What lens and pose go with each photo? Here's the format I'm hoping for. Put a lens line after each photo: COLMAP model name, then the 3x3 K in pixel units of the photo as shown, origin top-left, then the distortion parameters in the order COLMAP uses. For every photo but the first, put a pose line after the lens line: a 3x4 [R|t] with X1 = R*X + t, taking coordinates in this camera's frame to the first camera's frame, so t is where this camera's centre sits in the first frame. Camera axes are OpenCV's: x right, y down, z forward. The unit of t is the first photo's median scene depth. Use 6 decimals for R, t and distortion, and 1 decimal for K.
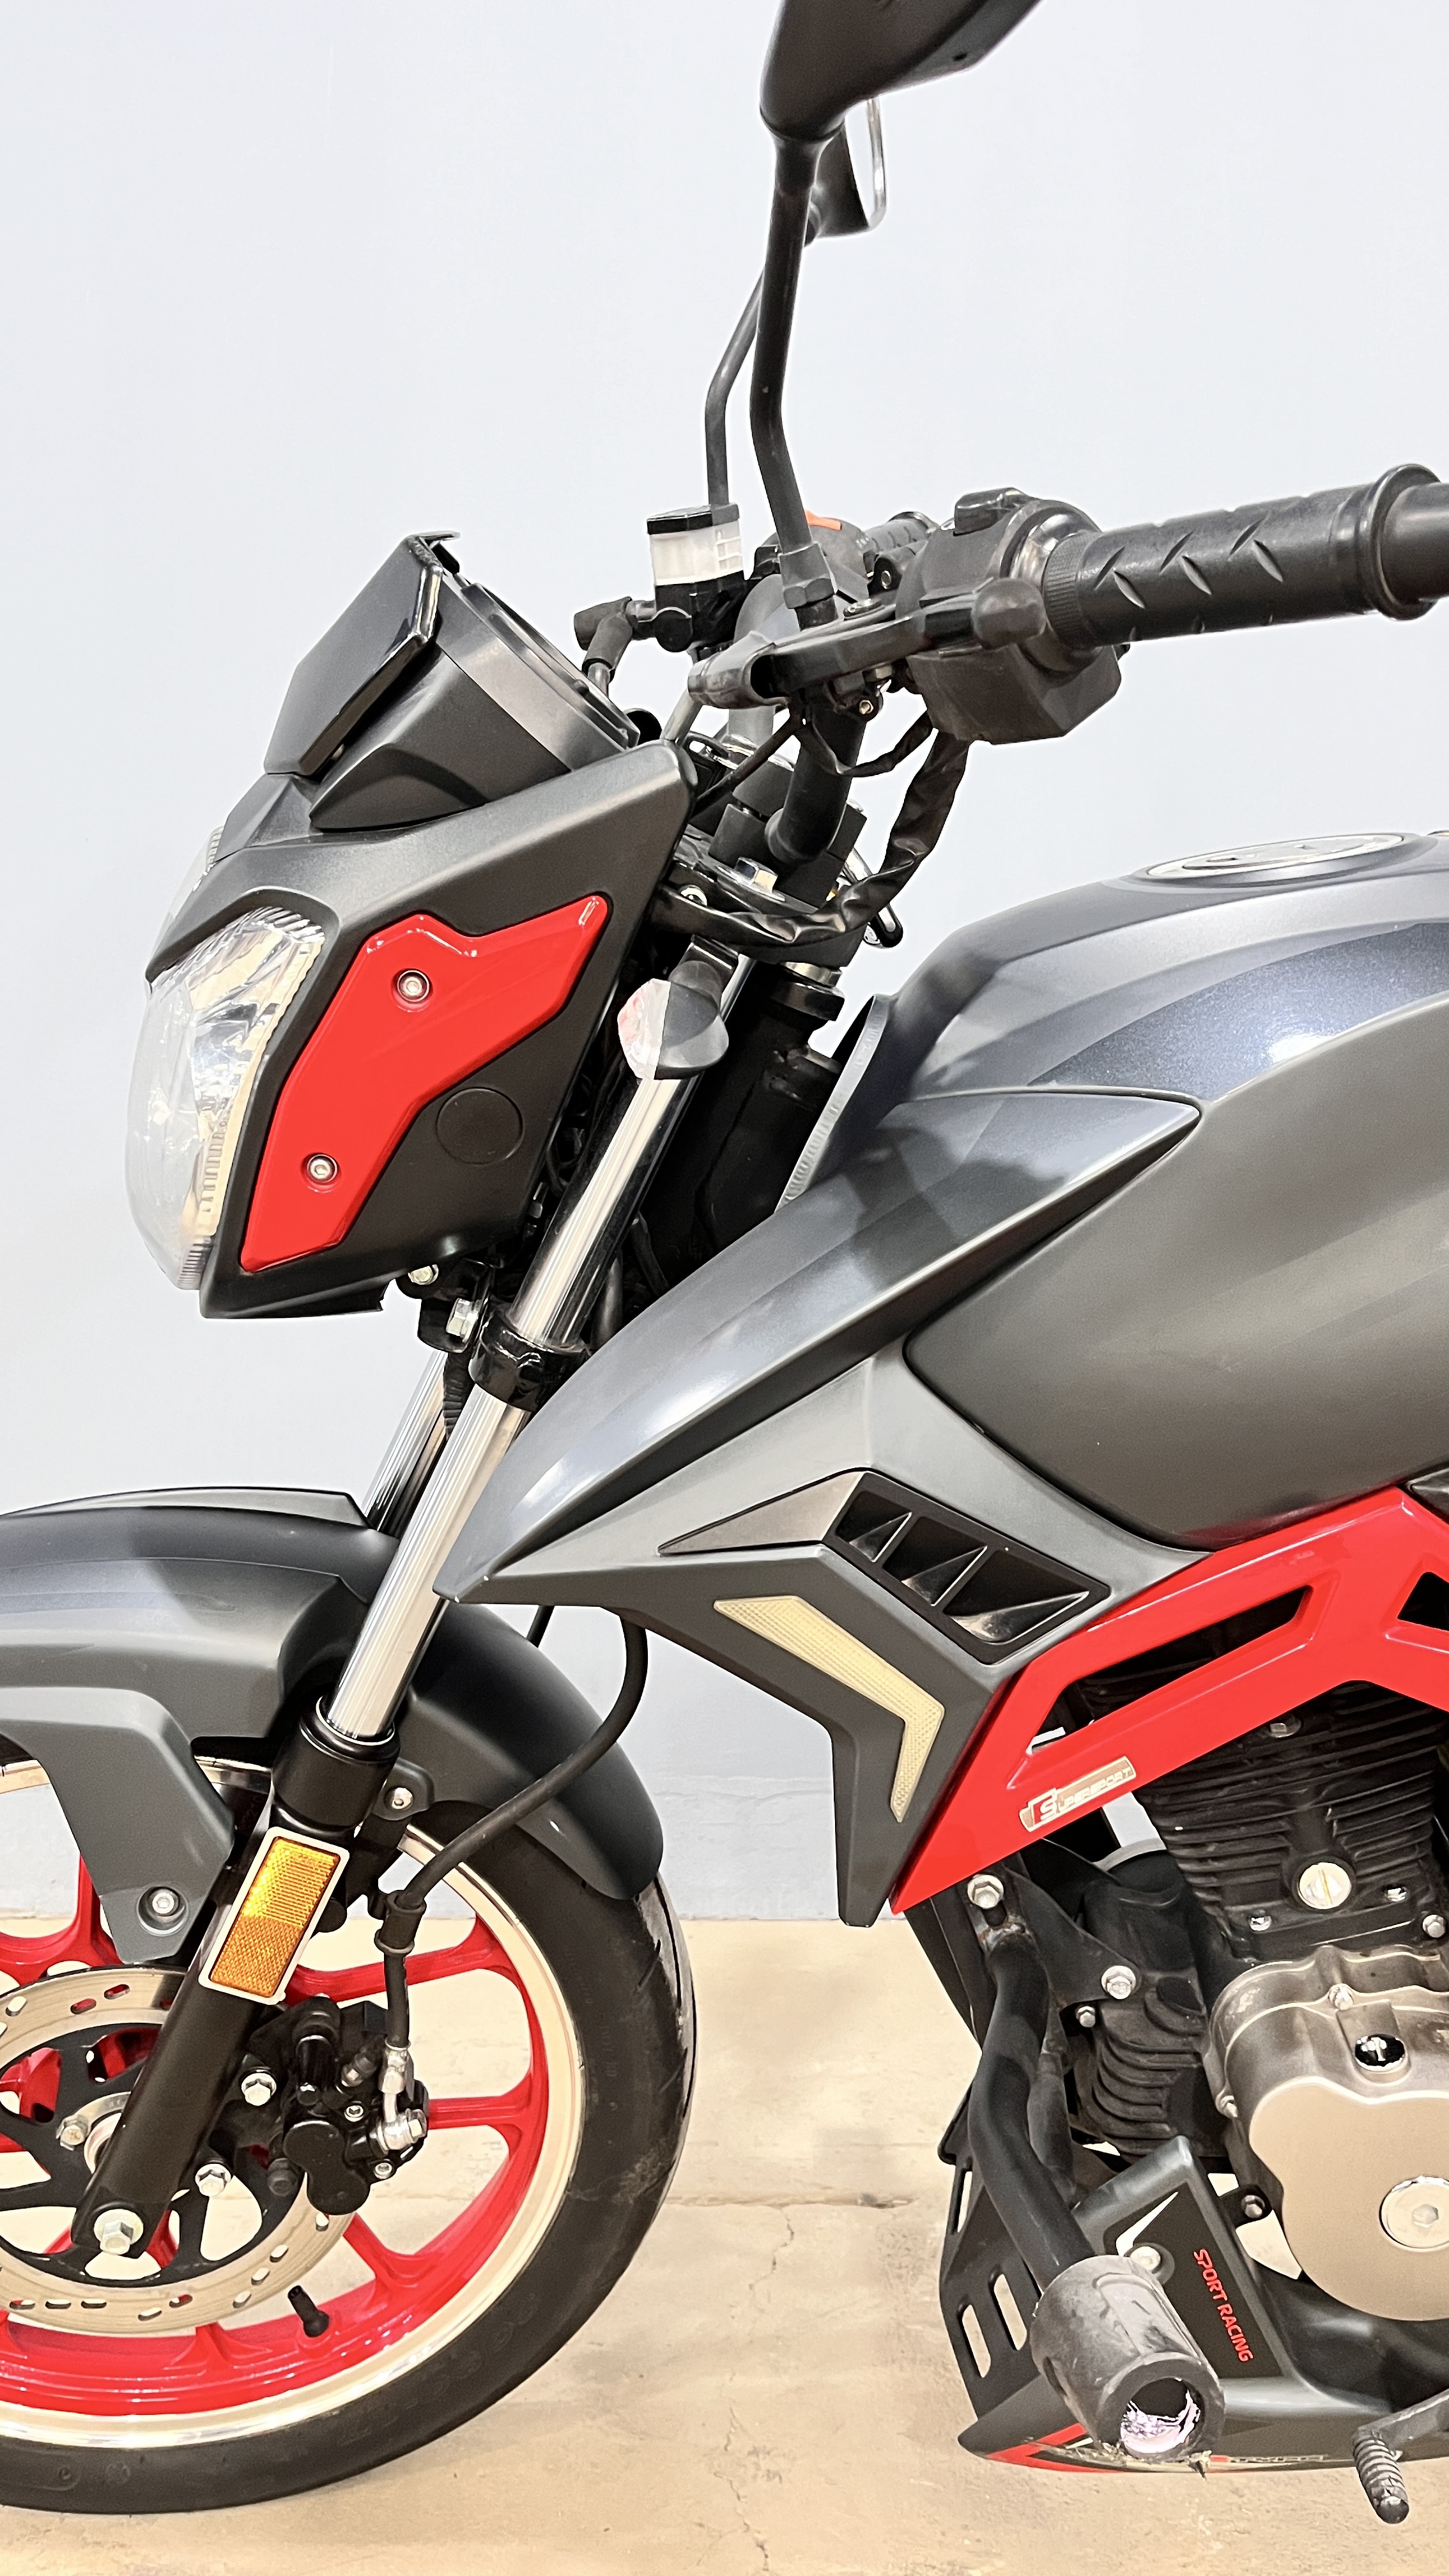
lens RADIAL K [[1874.2, 0, 731.2], [0, 1874.2, 1303.4], [0, 0, 1]] dist [-0.004152, -0.010933]
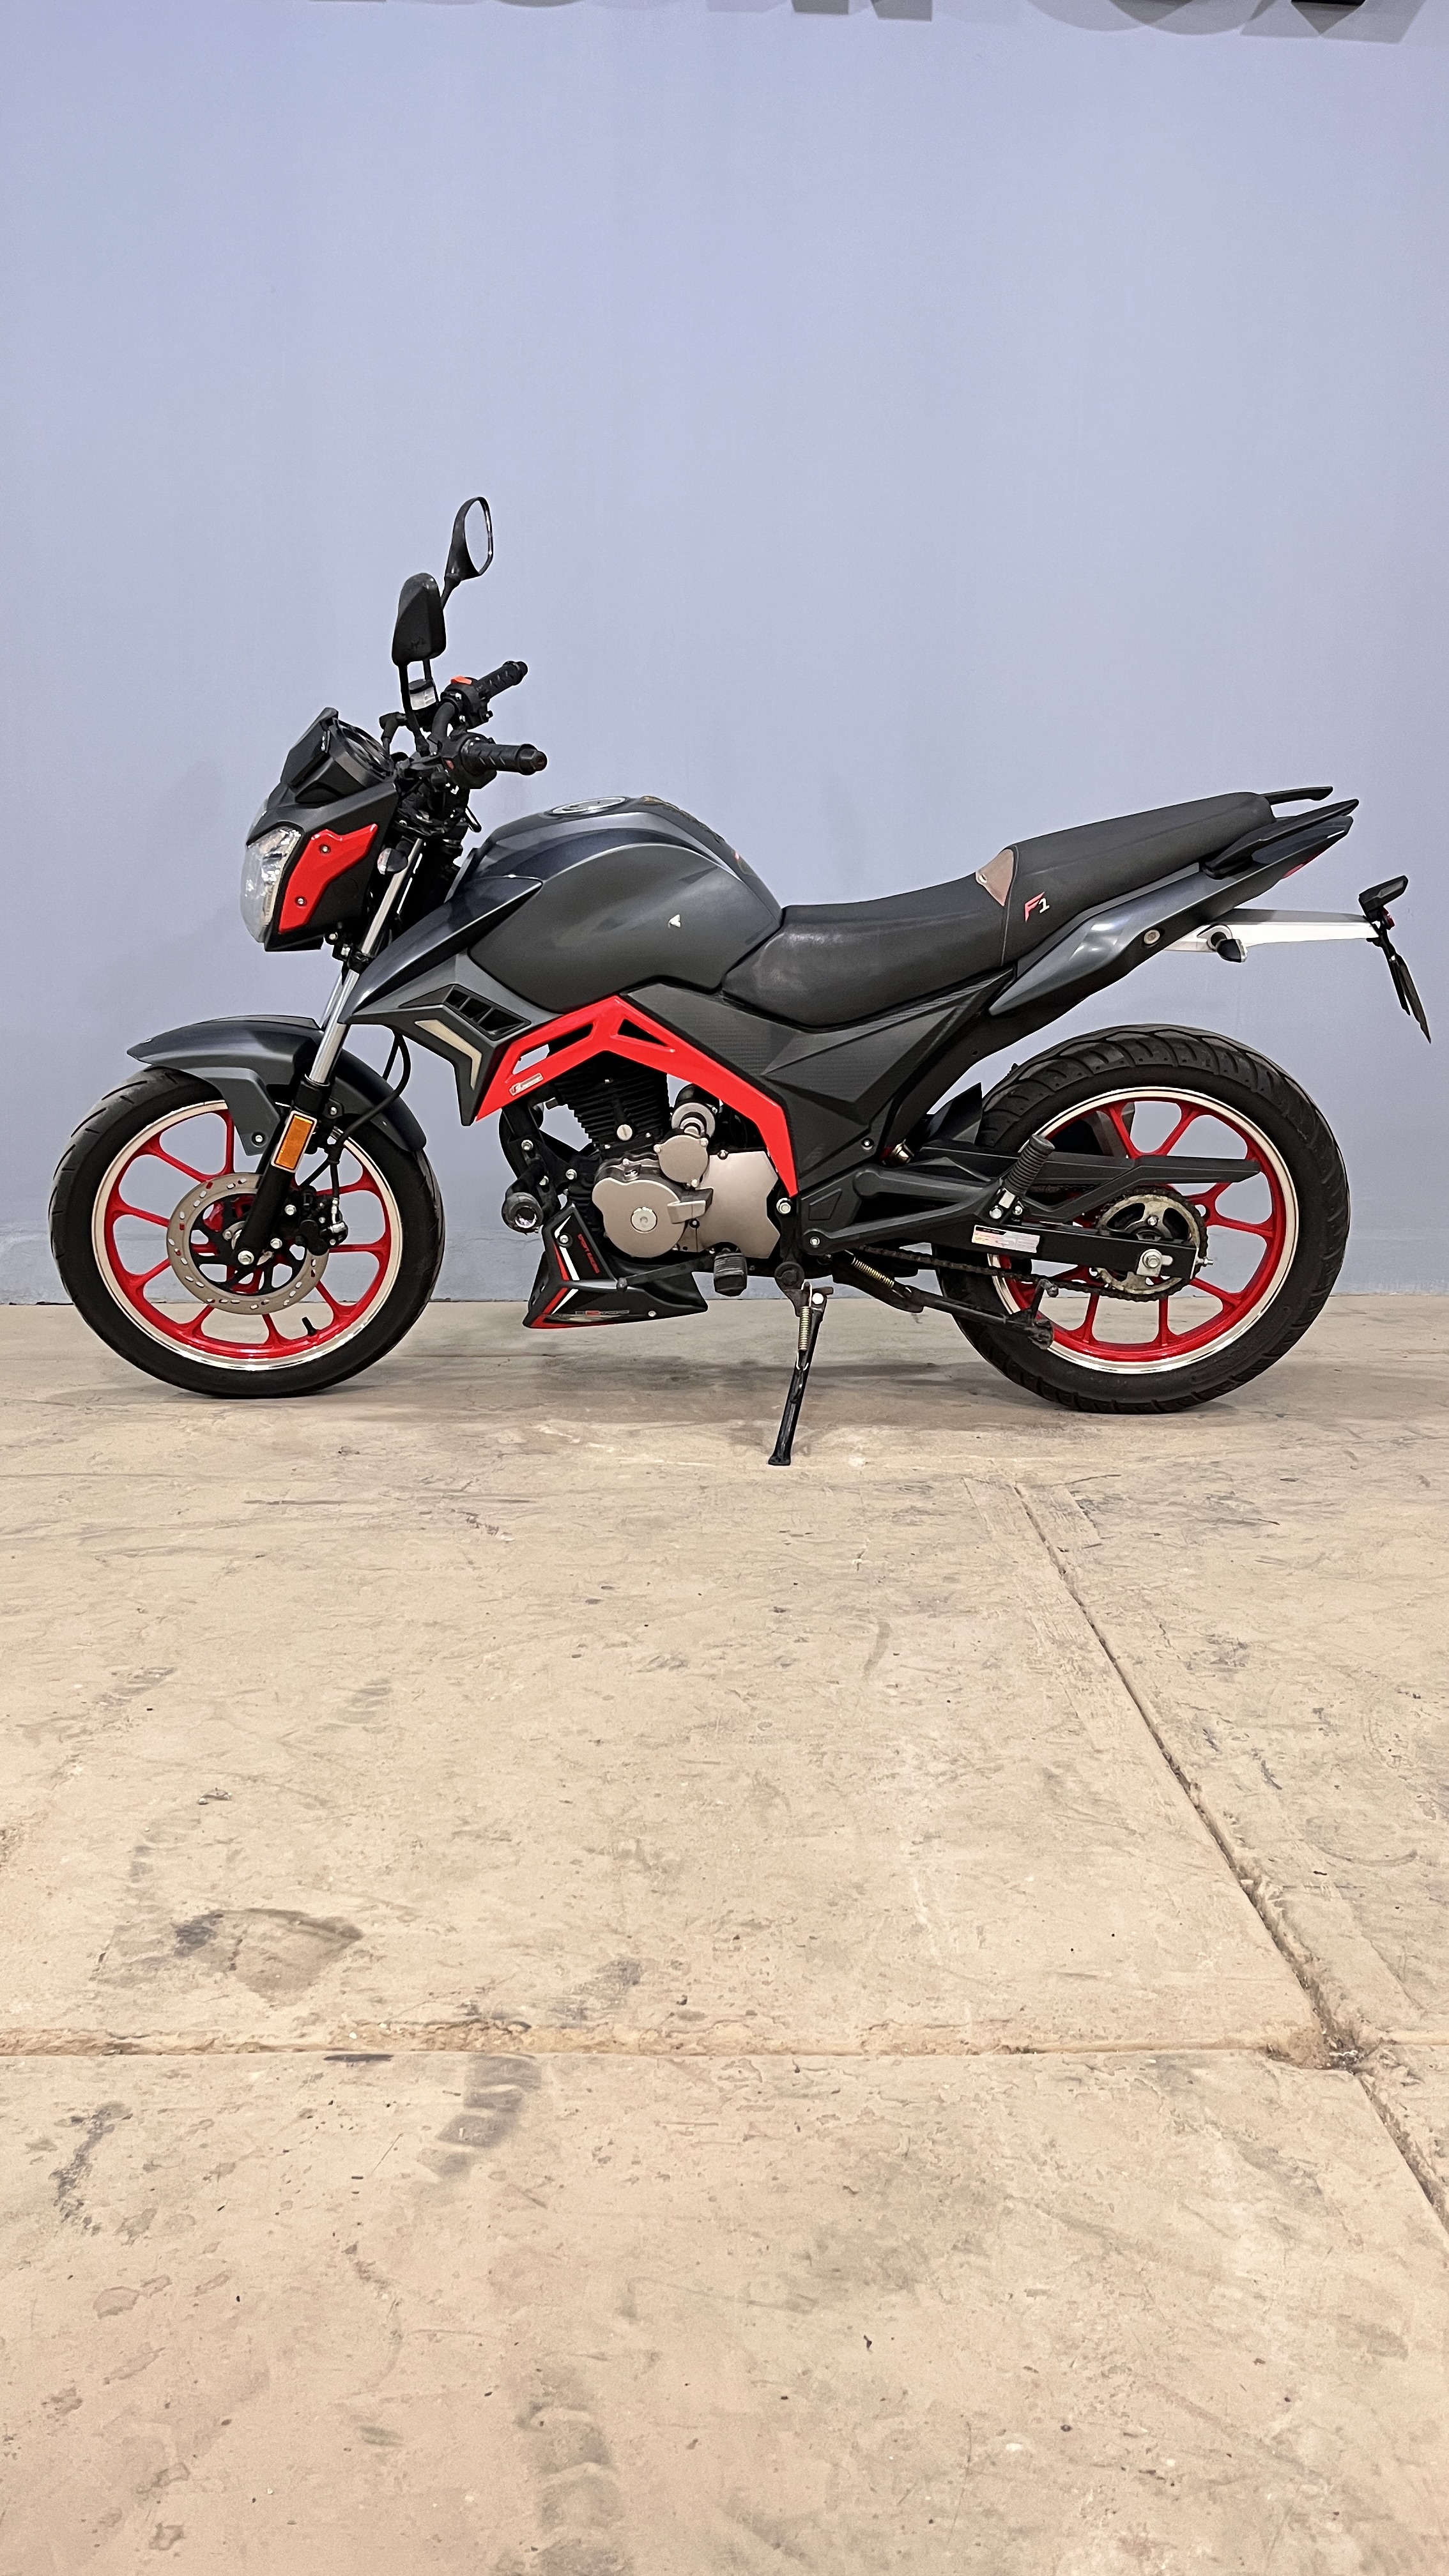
lens RADIAL K [[1874.2, 0, 731.2], [0, 1874.2, 1303.4], [0, 0, 1]] dist [-0.004152, -0.010933]
pose [[0.999983, -0.005697, -0.001051, 0.525614], [0.005779, 0.993591, 0.112887, 0.254805], [0.000401, -0.112891, 0.993607, -2.300580]]
